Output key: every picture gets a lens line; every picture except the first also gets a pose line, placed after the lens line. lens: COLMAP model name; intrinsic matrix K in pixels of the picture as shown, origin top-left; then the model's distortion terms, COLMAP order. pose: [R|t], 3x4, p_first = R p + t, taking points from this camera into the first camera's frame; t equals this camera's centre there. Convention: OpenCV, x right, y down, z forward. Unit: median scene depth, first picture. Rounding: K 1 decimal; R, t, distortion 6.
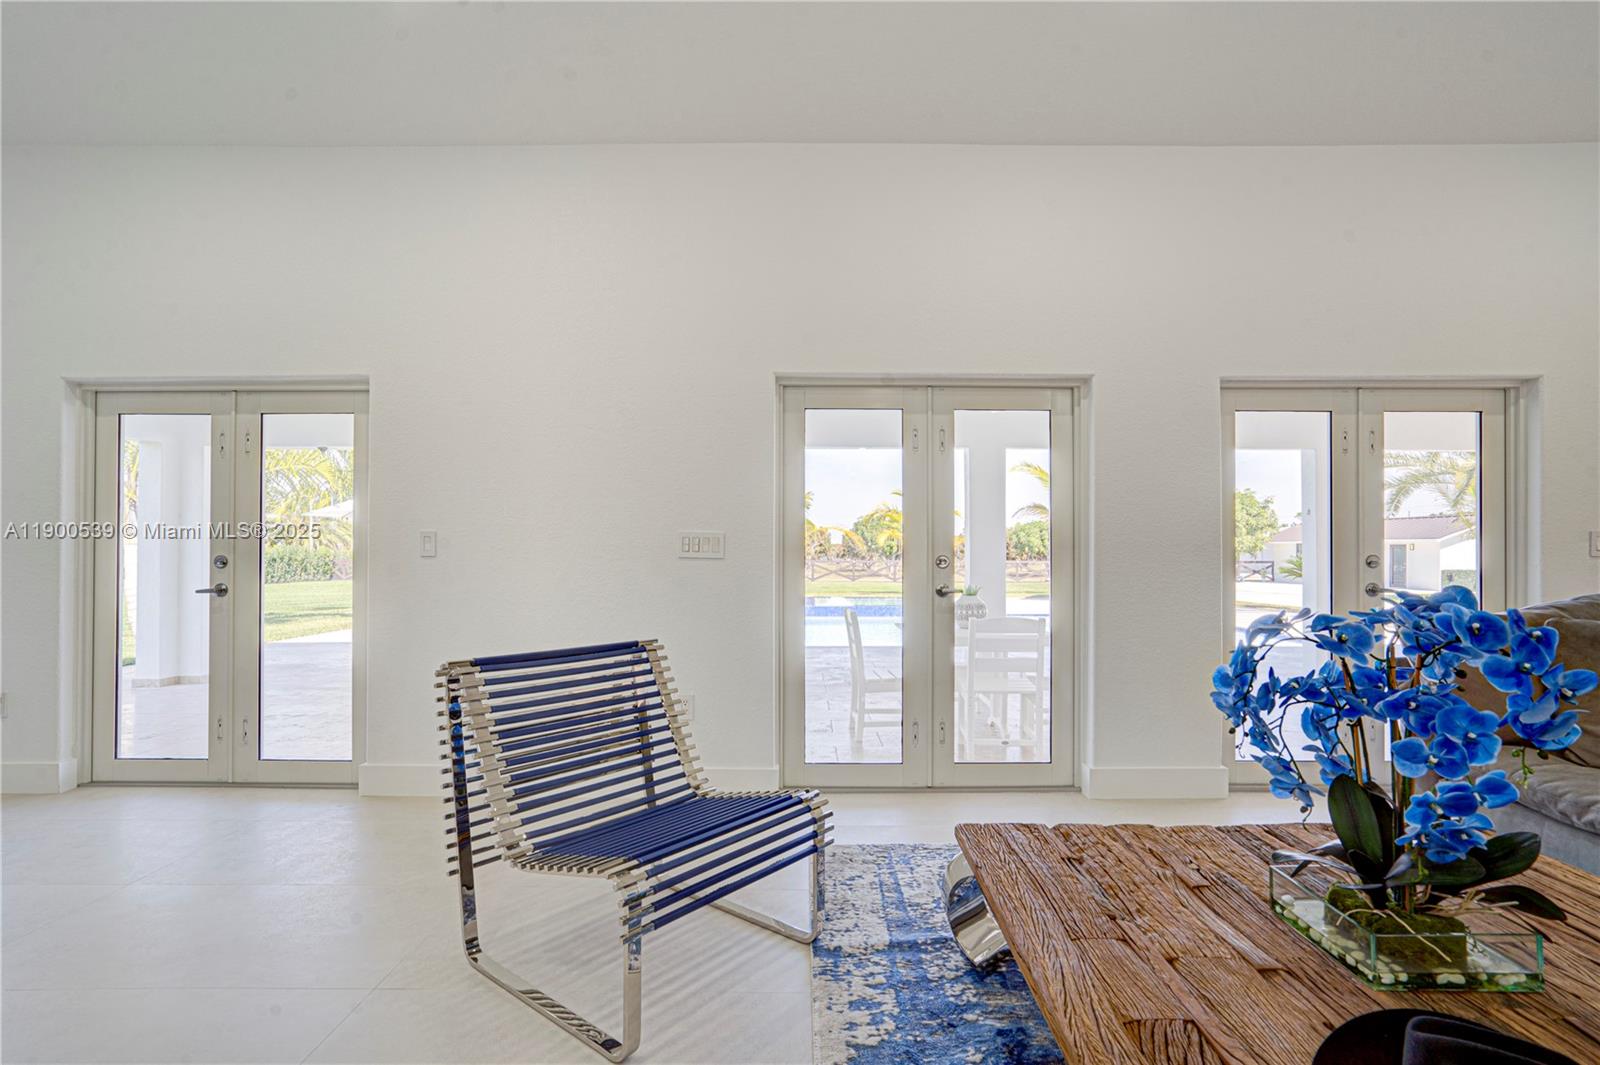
lens RADIAL K [[767.3, 0, 820.0], [0, 767.3, 553.8], [0, 0, 1]] dist [-0.029589, 0.013166]
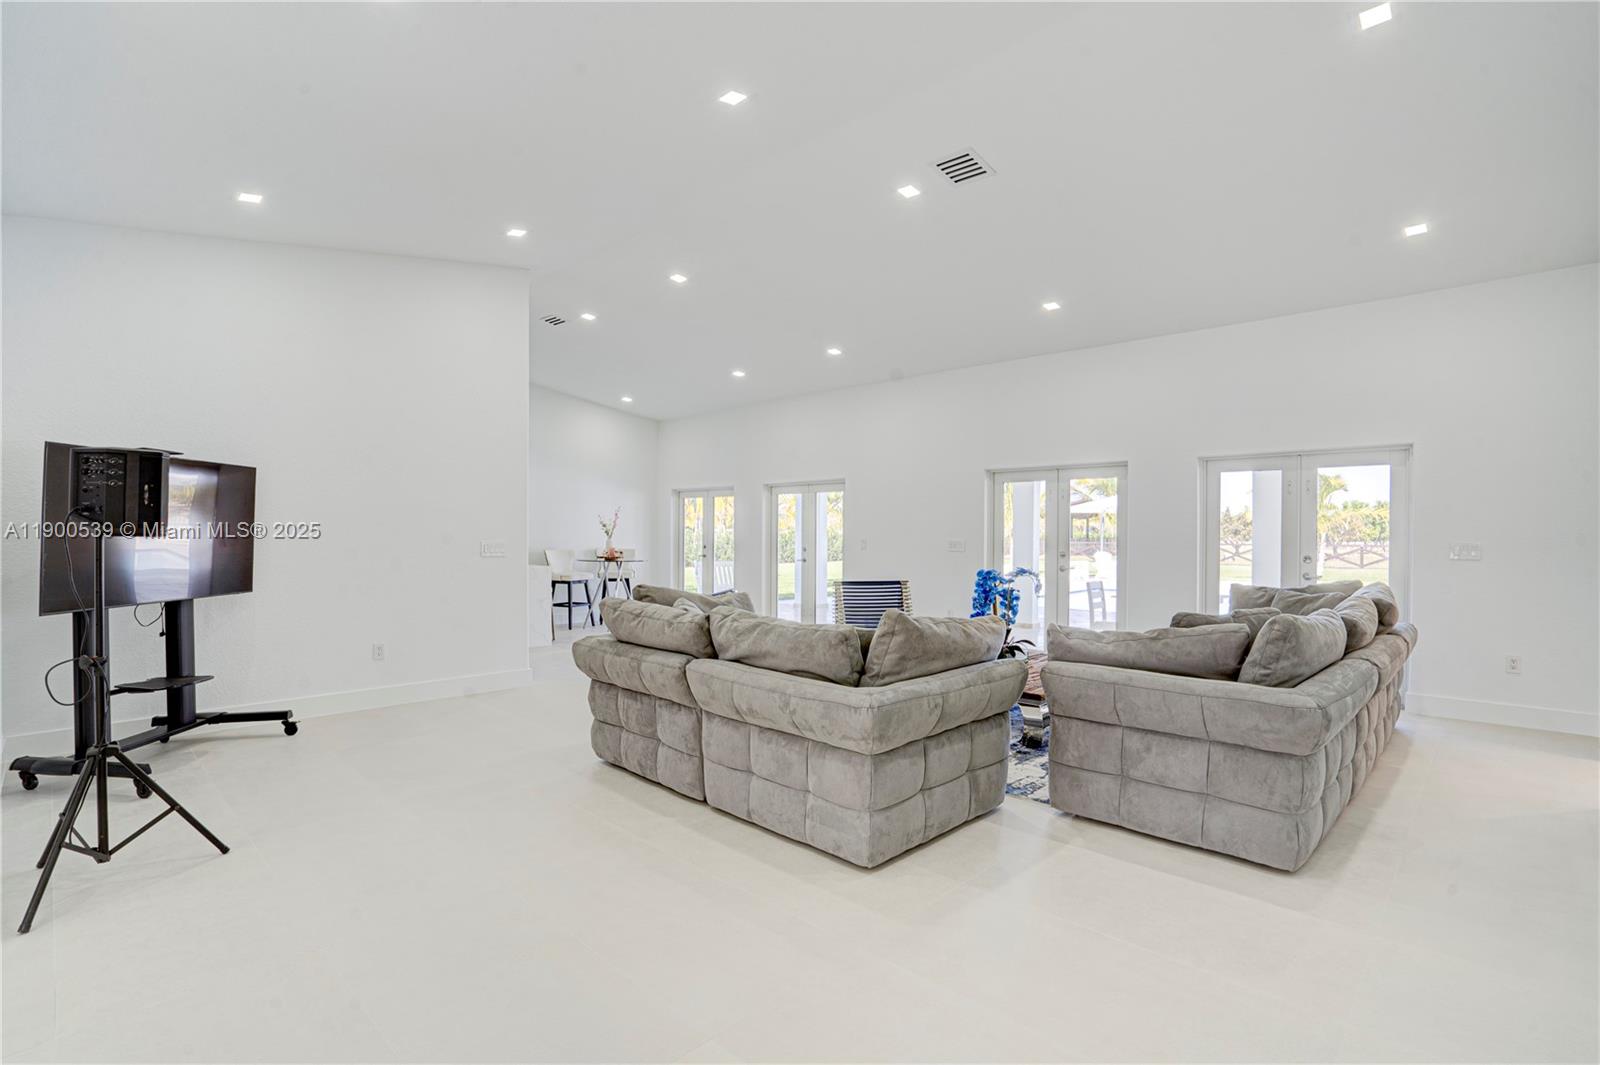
lens RADIAL K [[767.3, 0, 806.1], [0, 767.3, 533.4], [0, 0, 1]] dist [-0.029589, 0.013166]
pose [[0.727340, -0.000036, -0.686277, 1.073232], [-0.002704, 0.999992, -0.002919, -0.037570], [0.686271, 0.003979, 0.727335, -0.960884]]
